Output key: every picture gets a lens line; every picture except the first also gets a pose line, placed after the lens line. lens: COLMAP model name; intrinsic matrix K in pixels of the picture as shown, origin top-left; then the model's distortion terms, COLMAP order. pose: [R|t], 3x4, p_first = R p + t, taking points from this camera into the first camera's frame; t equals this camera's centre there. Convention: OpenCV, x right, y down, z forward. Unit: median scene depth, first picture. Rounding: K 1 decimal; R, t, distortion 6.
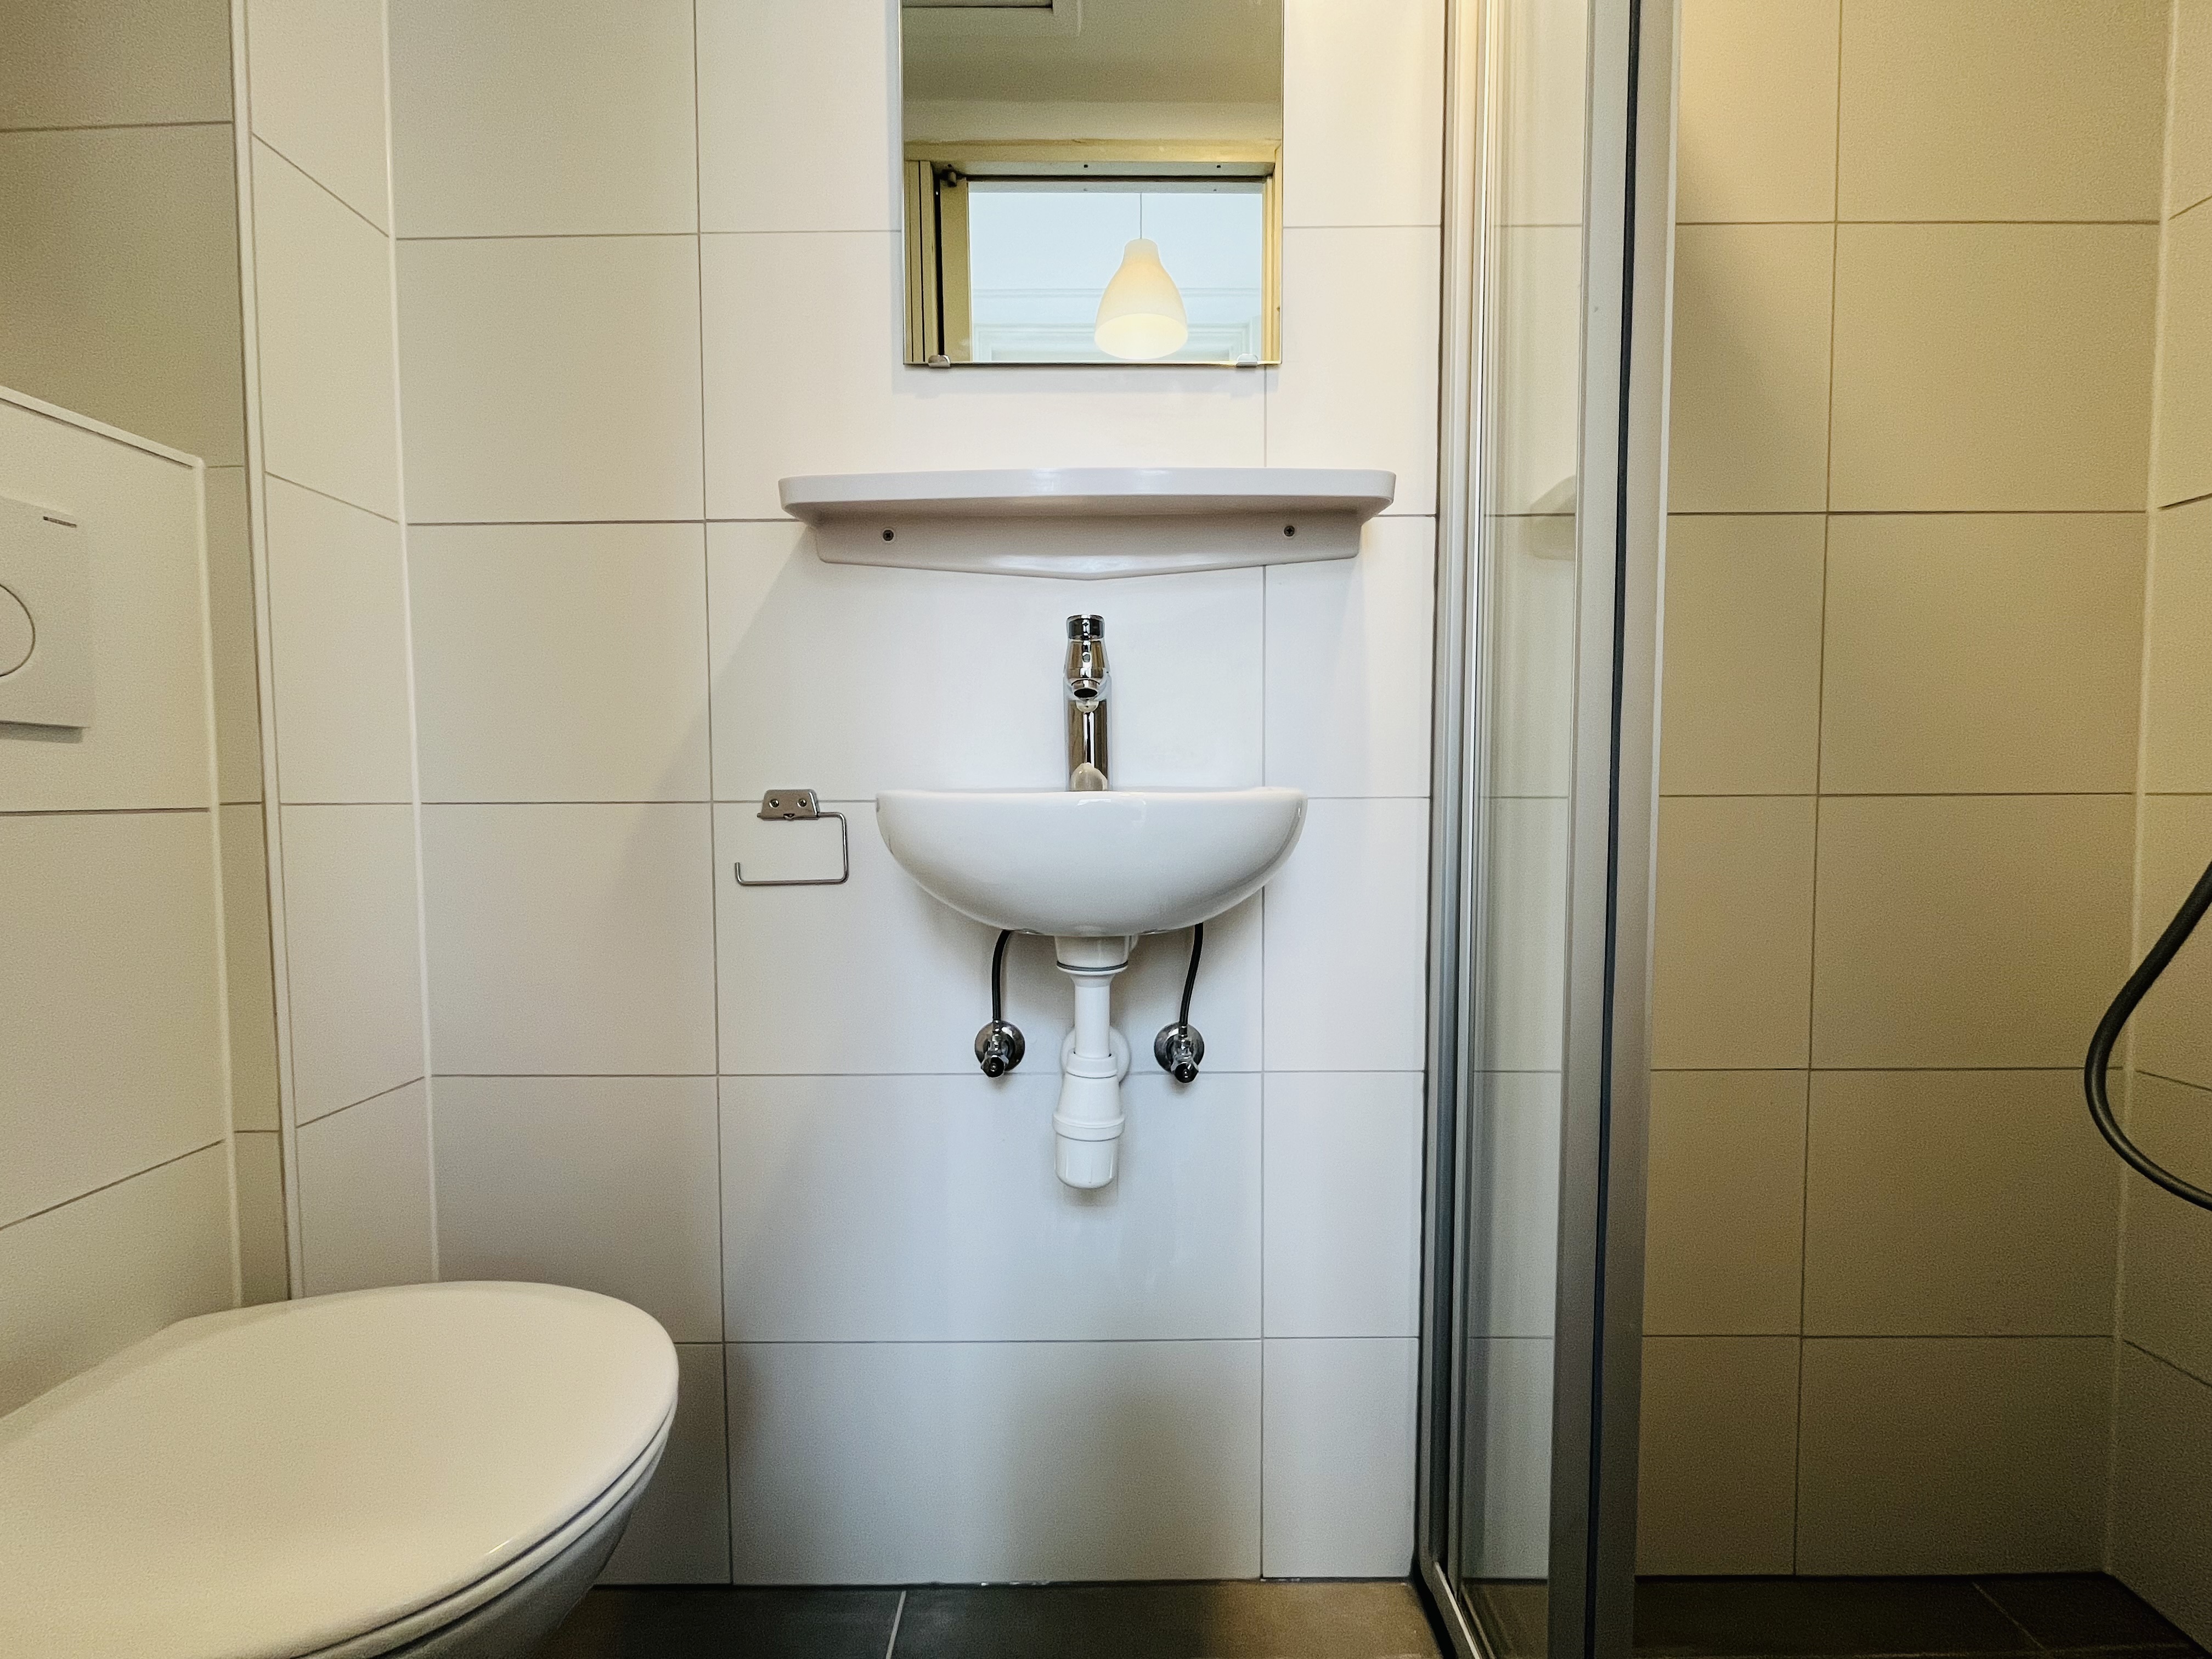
lens RADIAL K [[873.2, 0, 1106.0], [0, 873.2, 829.5], [0, 0, 1]] dist [0.000112, -0.005979]
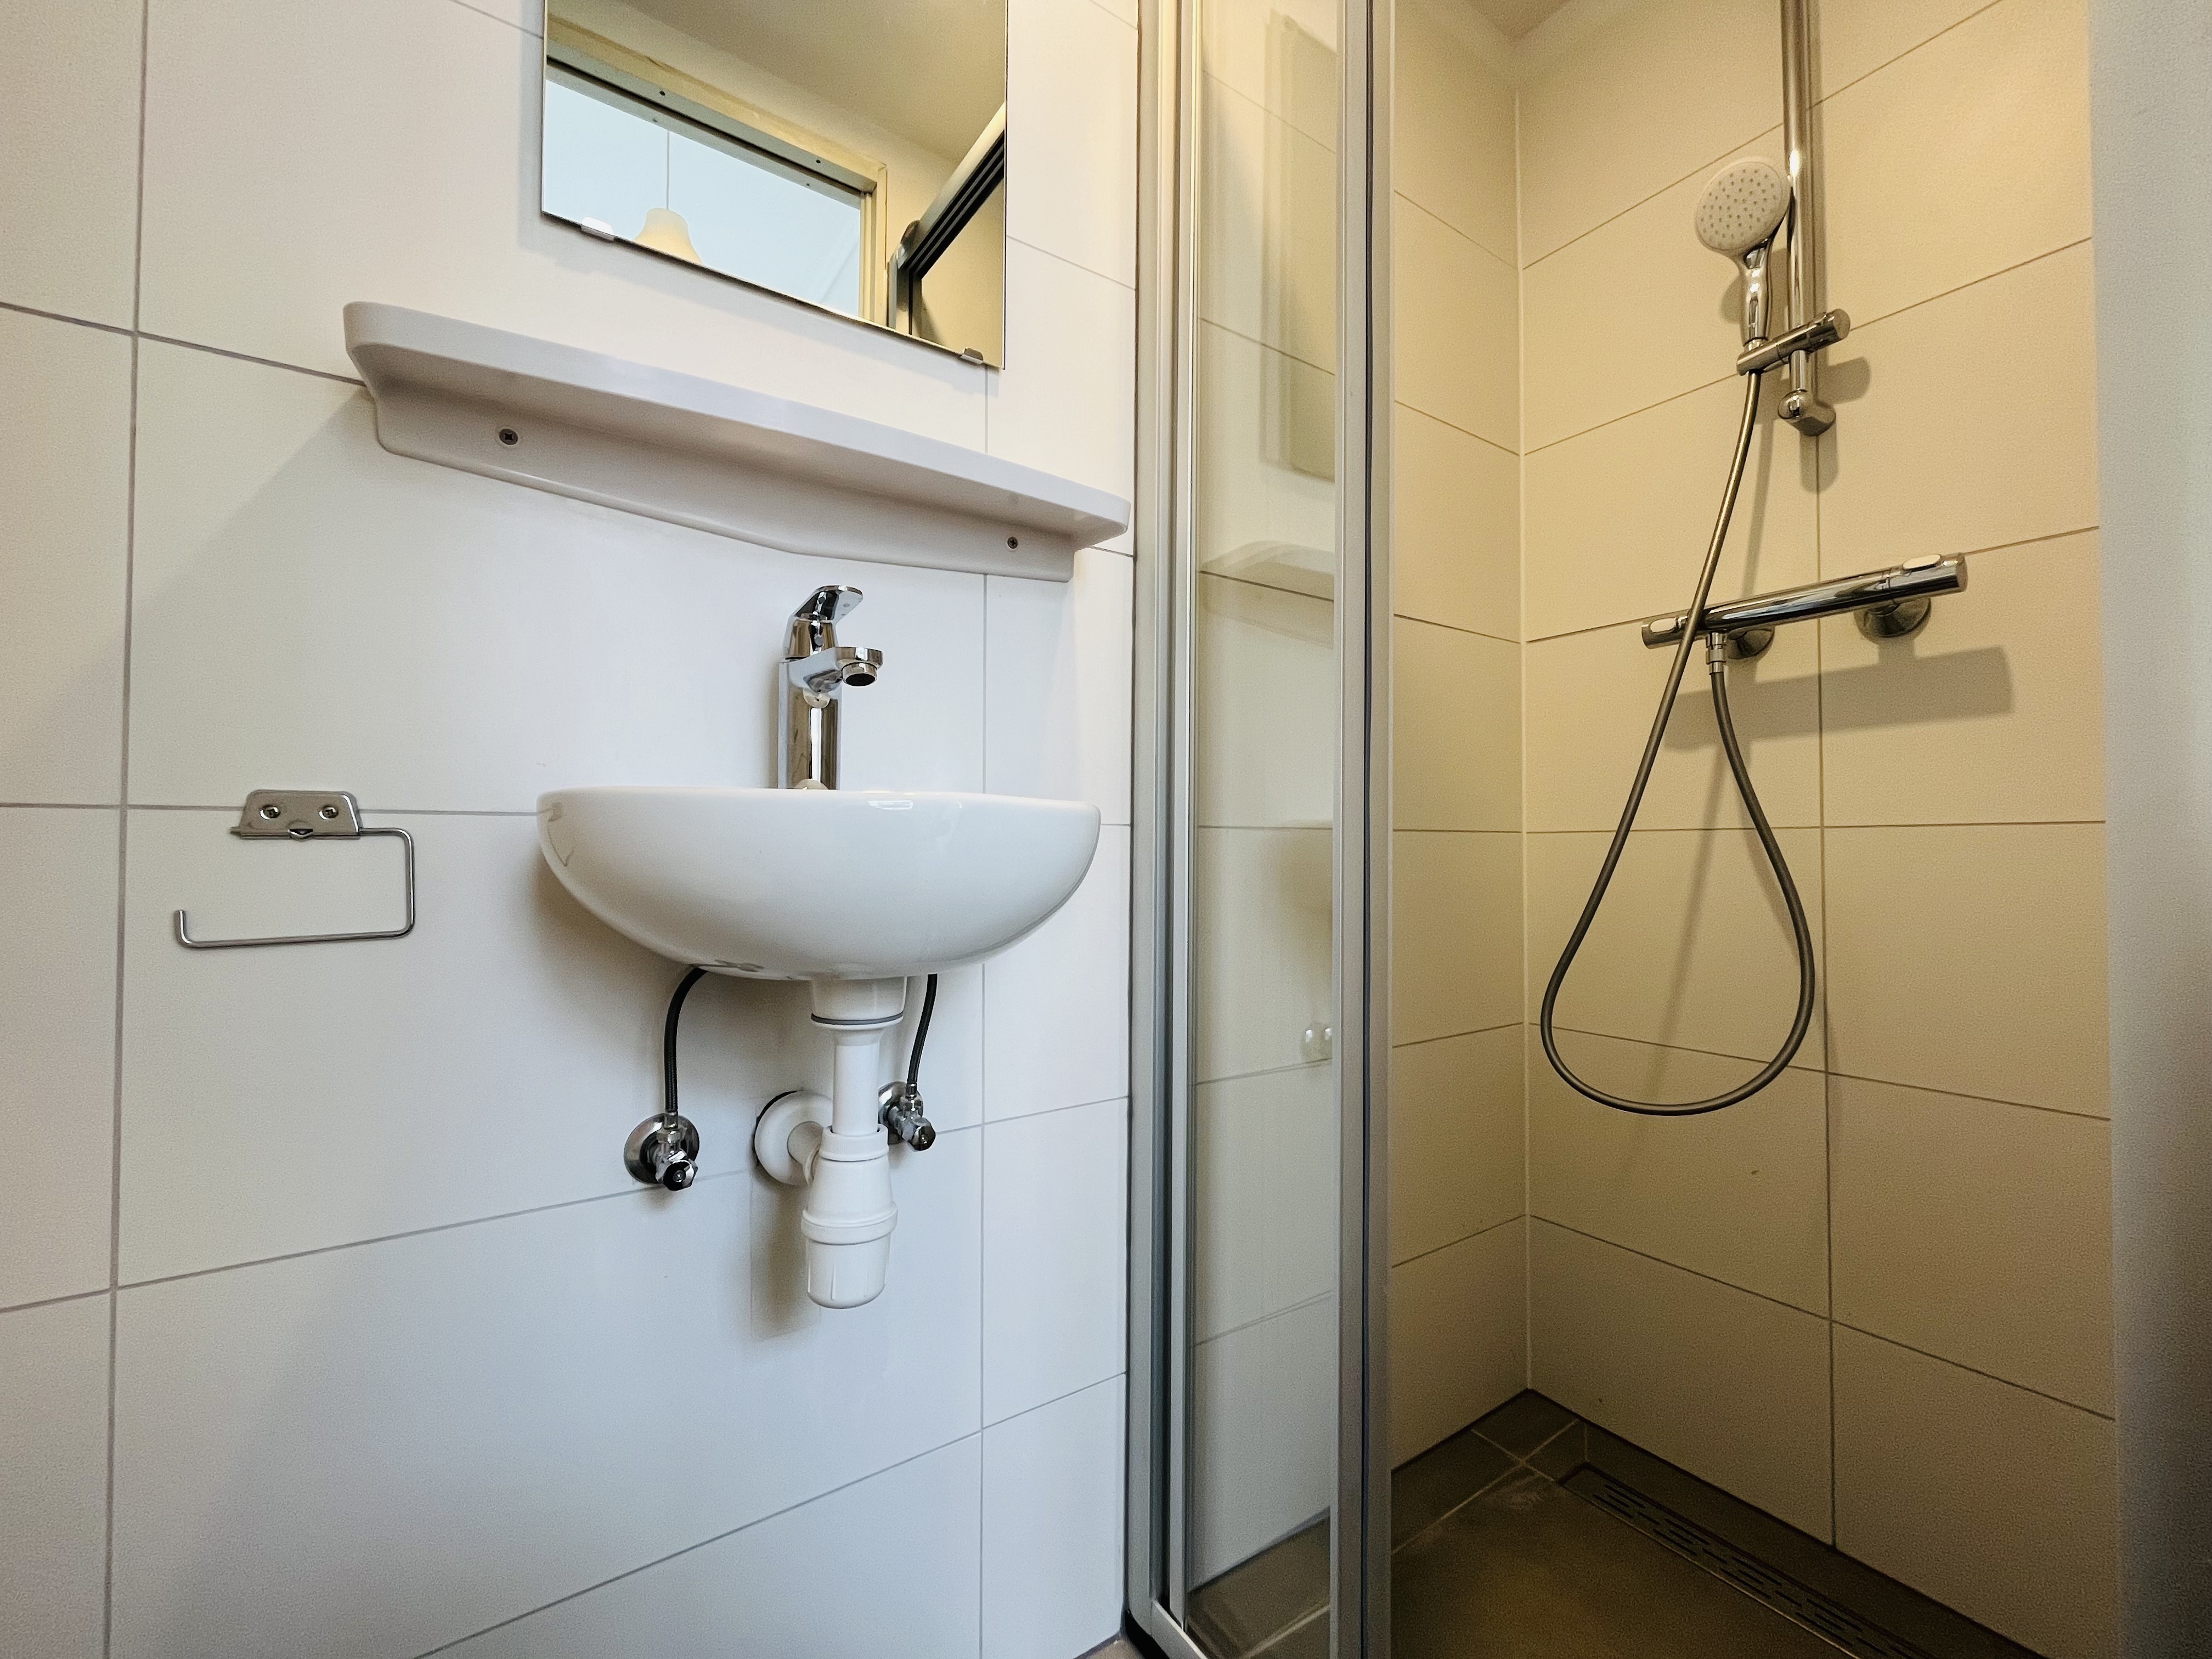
lens RADIAL K [[890.4, 0, 1106.0], [0, 890.4, 829.5], [0, 0, 1]] dist [-0.008869, -0.000255]
pose [[0.824522, 0.018036, 0.565542, -0.246208], [0.020133, 0.997924, -0.061178, 0.032629], [-0.565471, 0.061828, 0.822447, 0.156252]]
